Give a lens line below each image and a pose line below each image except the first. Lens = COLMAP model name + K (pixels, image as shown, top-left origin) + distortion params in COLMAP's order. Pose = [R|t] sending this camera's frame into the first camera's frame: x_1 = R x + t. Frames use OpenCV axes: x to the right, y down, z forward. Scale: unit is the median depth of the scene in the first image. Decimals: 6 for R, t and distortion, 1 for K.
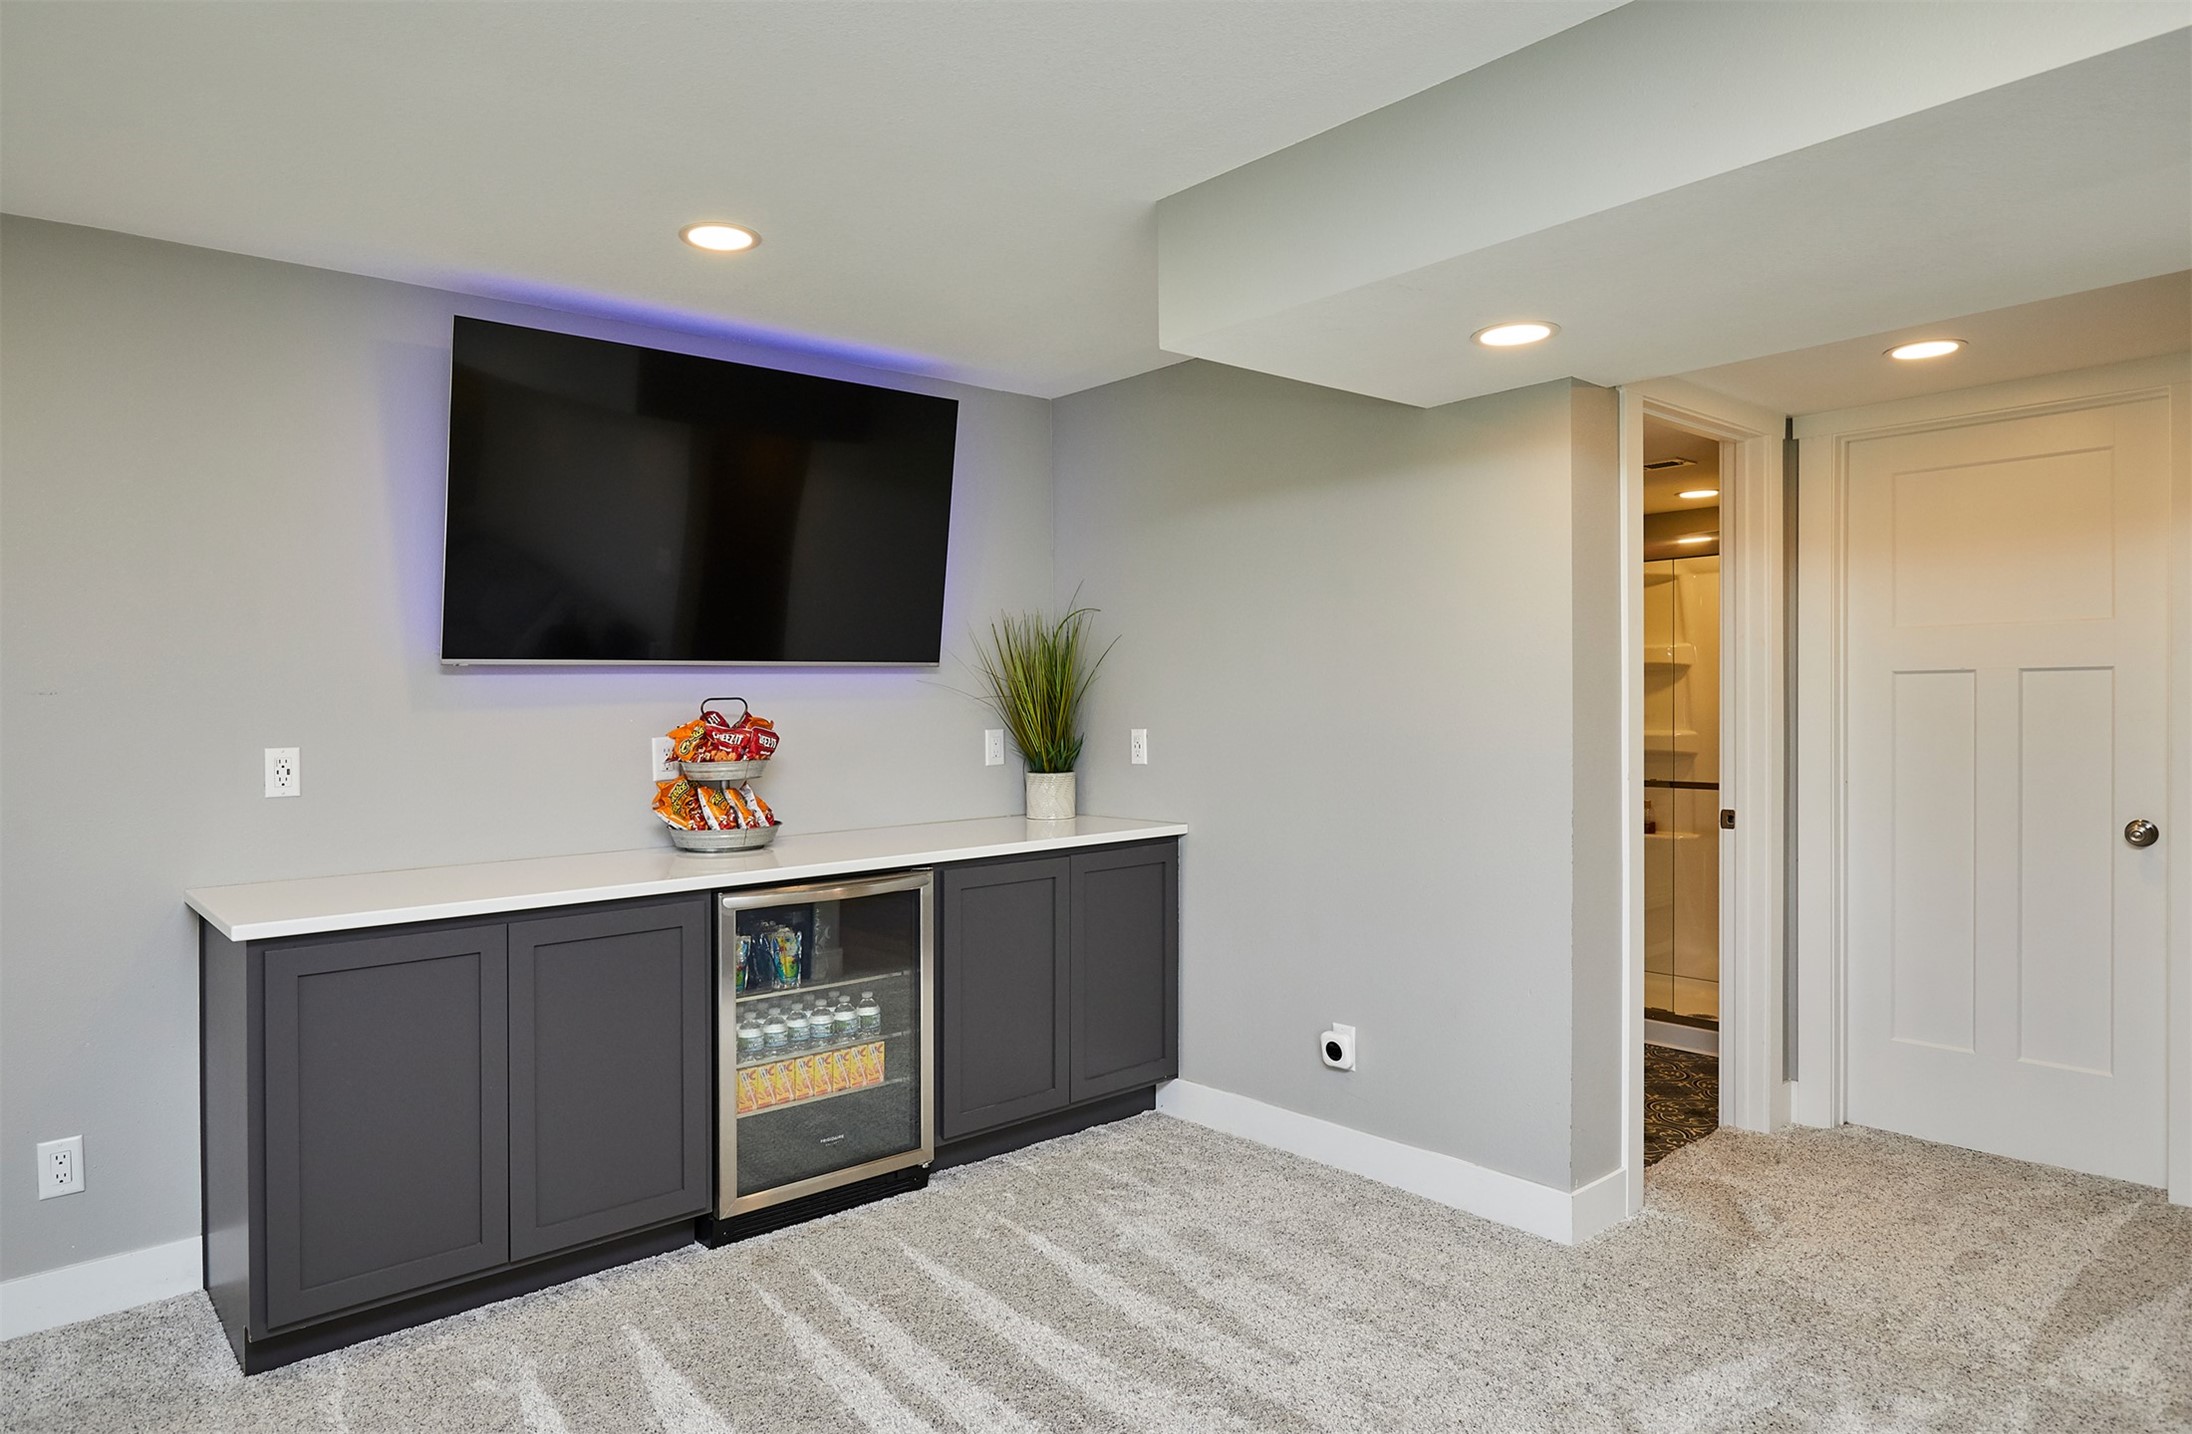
lens RADIAL K [[1294.6, 0, 1099.5], [0, 1294.6, 712.8], [0, 0, 1]] dist [-0.006452, 0.001183]
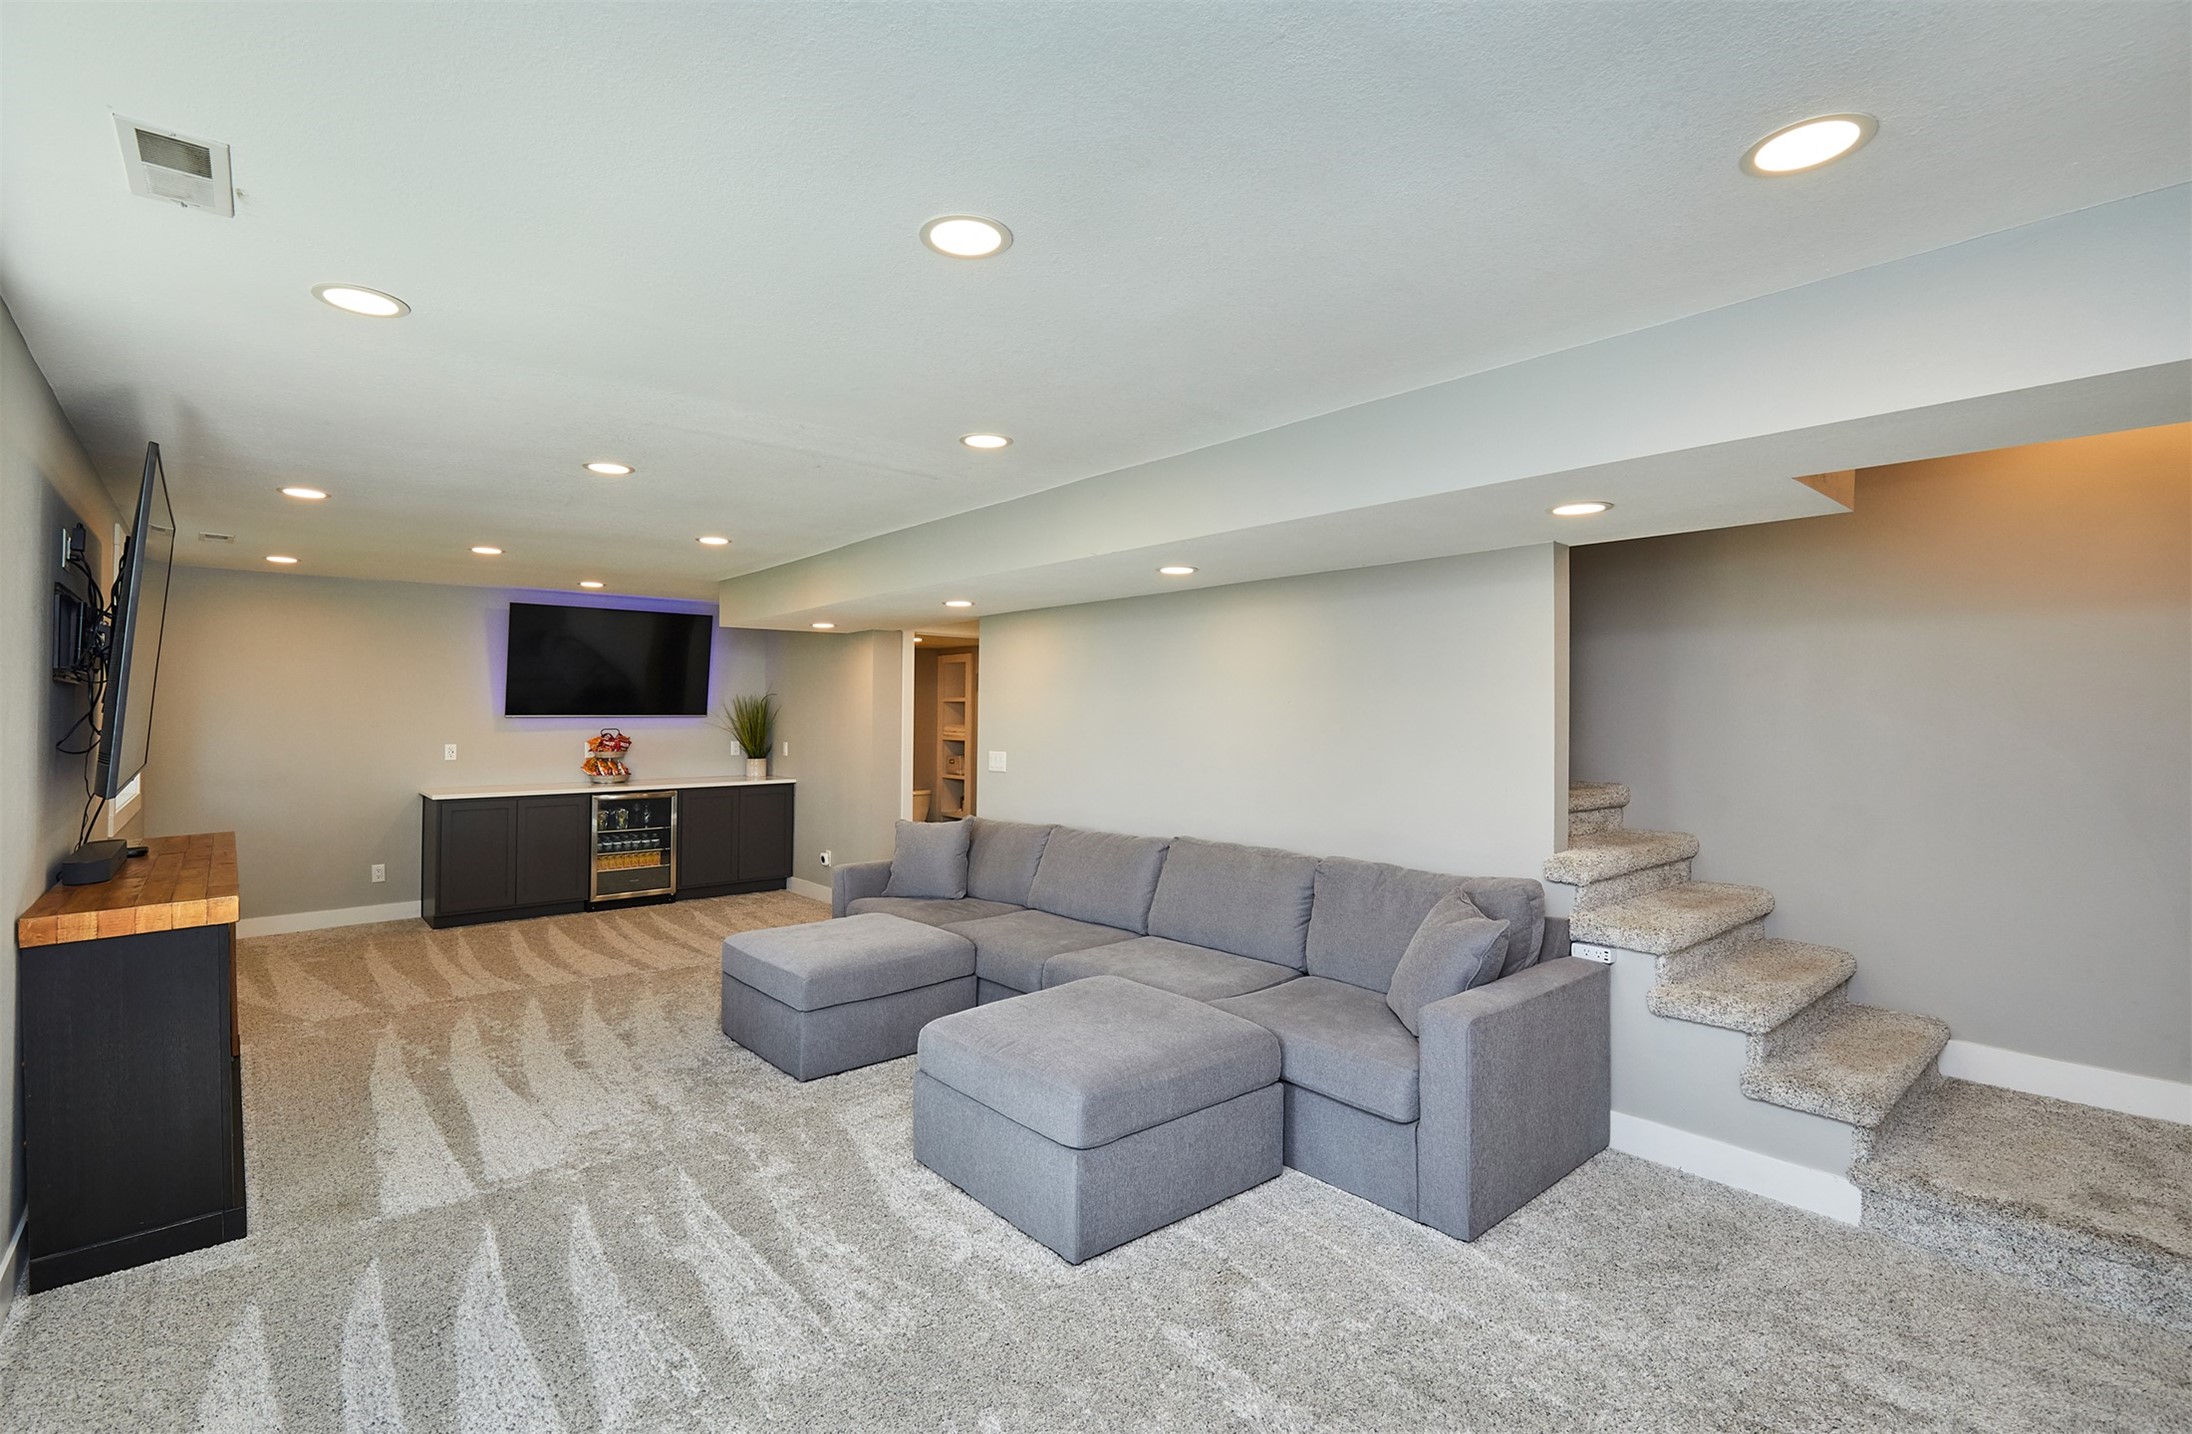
lens RADIAL K [[996.5, 0, 1091.3], [0, 996.5, 716.1], [0, 0, 1]] dist [-0.002330, 0.000034]
pose [[0.999752, 0.016981, -0.014426, 0.807353], [-0.017090, 0.999826, -0.007495, -0.041862], [0.014296, 0.007739, 0.999868, -1.176811]]
